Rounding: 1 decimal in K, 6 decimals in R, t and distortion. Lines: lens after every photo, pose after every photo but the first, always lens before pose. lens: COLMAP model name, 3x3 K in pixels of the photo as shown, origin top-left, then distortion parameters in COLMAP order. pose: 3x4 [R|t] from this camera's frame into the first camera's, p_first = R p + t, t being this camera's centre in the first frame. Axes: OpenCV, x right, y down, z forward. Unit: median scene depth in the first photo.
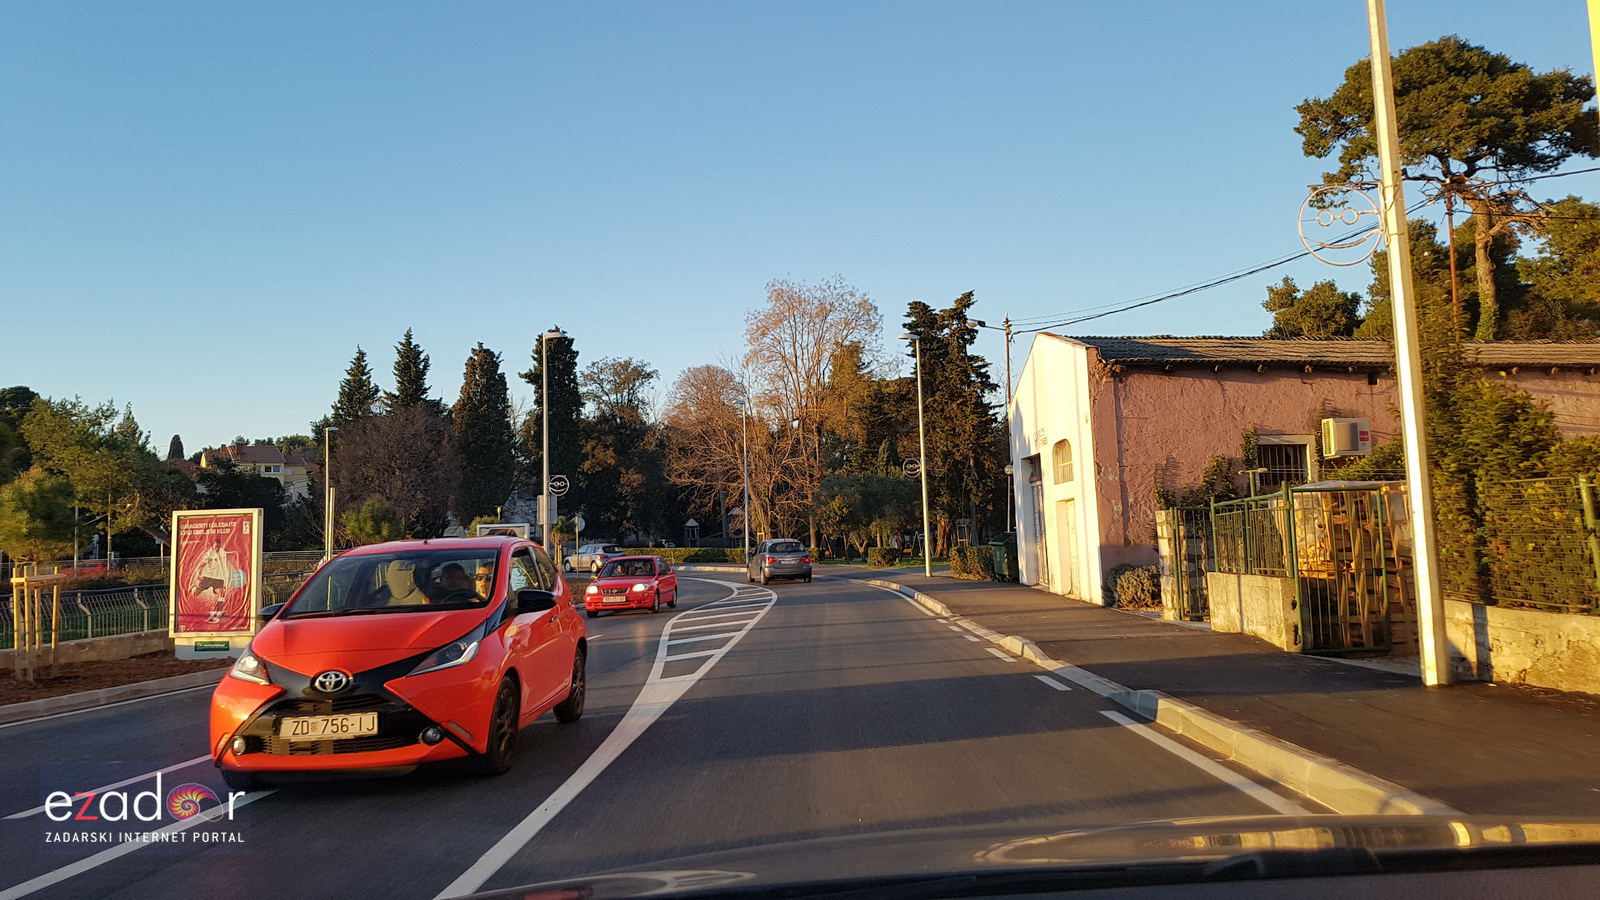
lens RADIAL K [[1209.8, 0, 788.9], [0, 1209.8, 424.8], [0, 0, 1]] dist [0.185947, -0.335207]
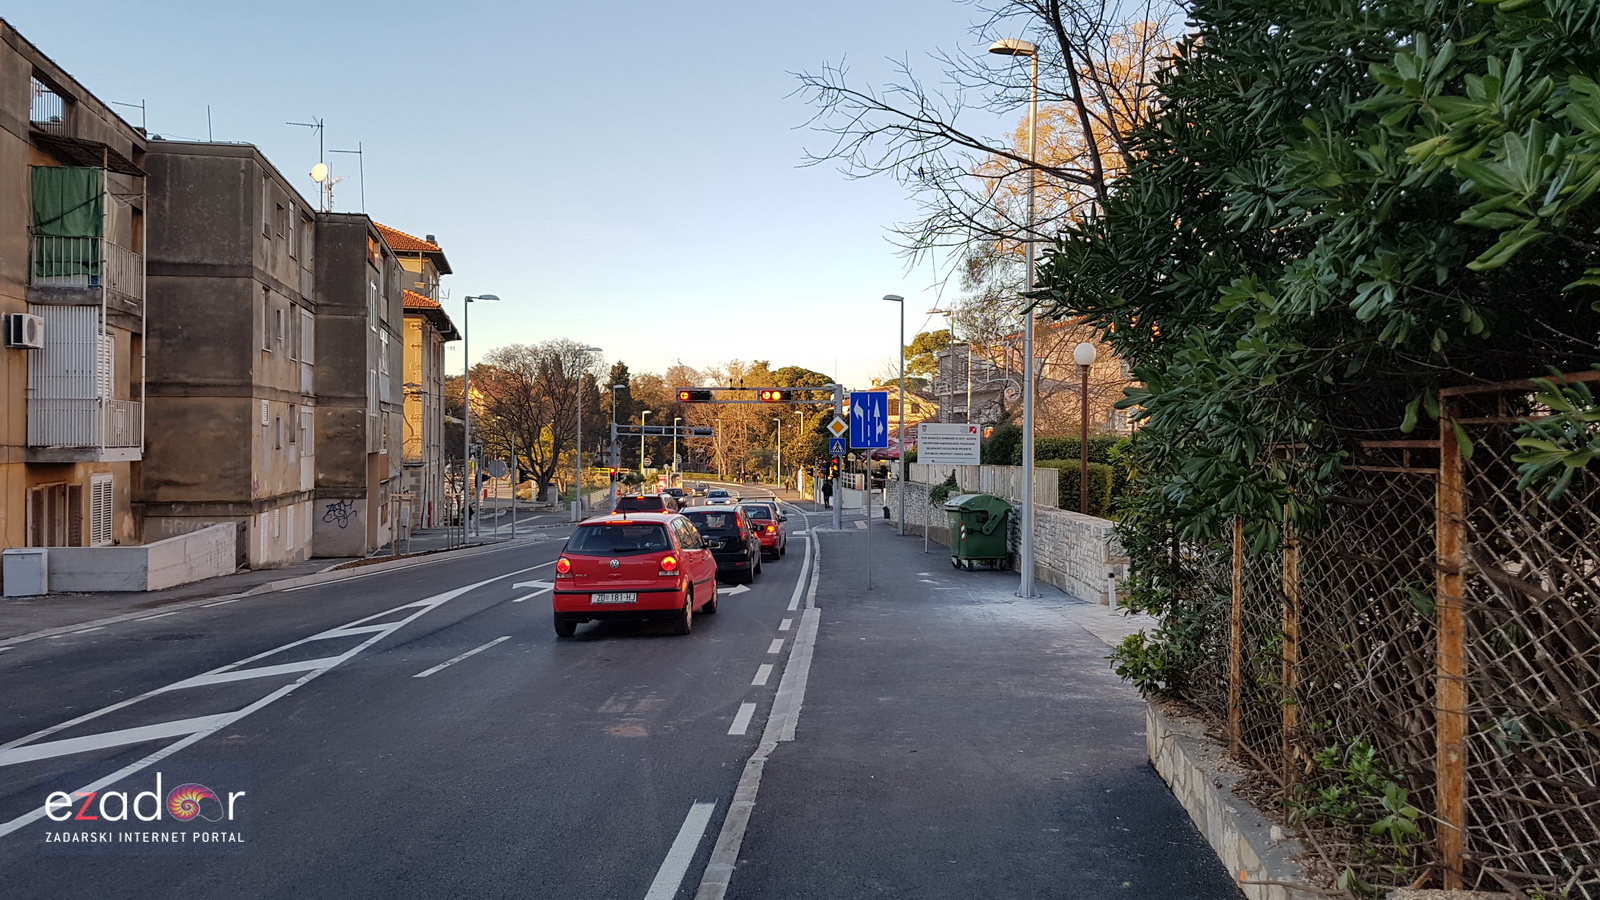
lens RADIAL K [[1208.4, 0, 800.0], [0, 1208.4, 450.0], [0, 0, 1]] dist [0.274134, -0.459178]
pose [[0.995997, 0.033654, 0.082809, -0.052474], [-0.041722, 0.994340, 0.097713, -0.144516], [-0.079052, -0.100777, 0.991763, -1.083752]]
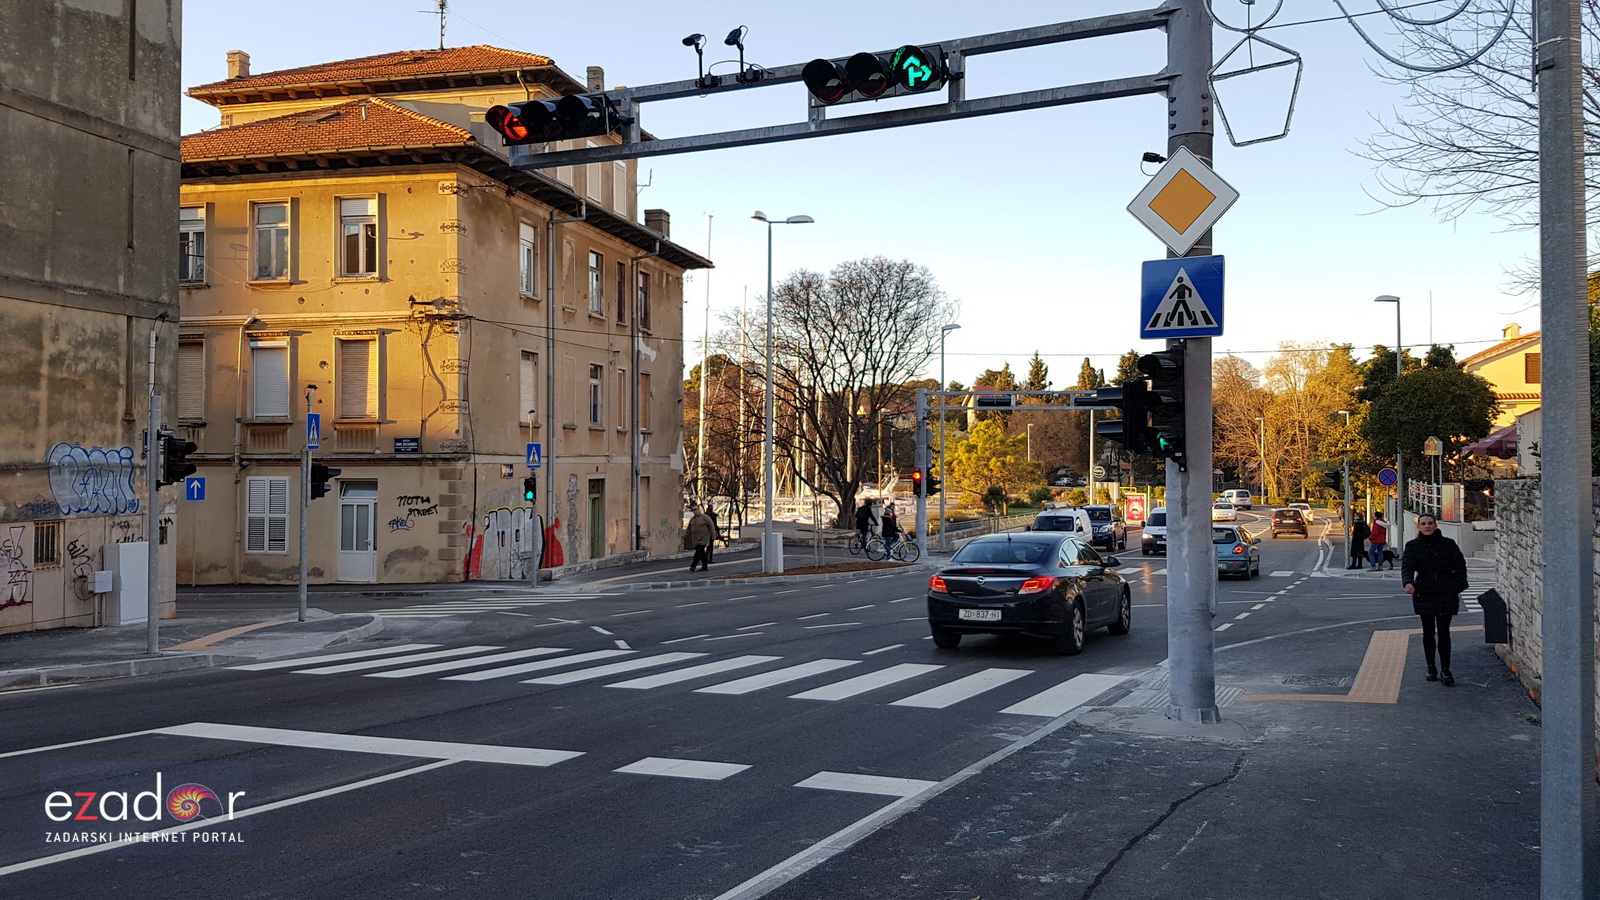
lens RADIAL K [[1235.1, 0, 789.0], [0, 1235.1, 451.1], [0, 0, 1]] dist [0.218915, -0.340556]
pose [[0.928030, 0.026138, -0.371588, 0.011662], [0.007786, 0.995956, 0.089502, -0.097062], [0.372425, -0.085954, 0.924073, -0.711954]]
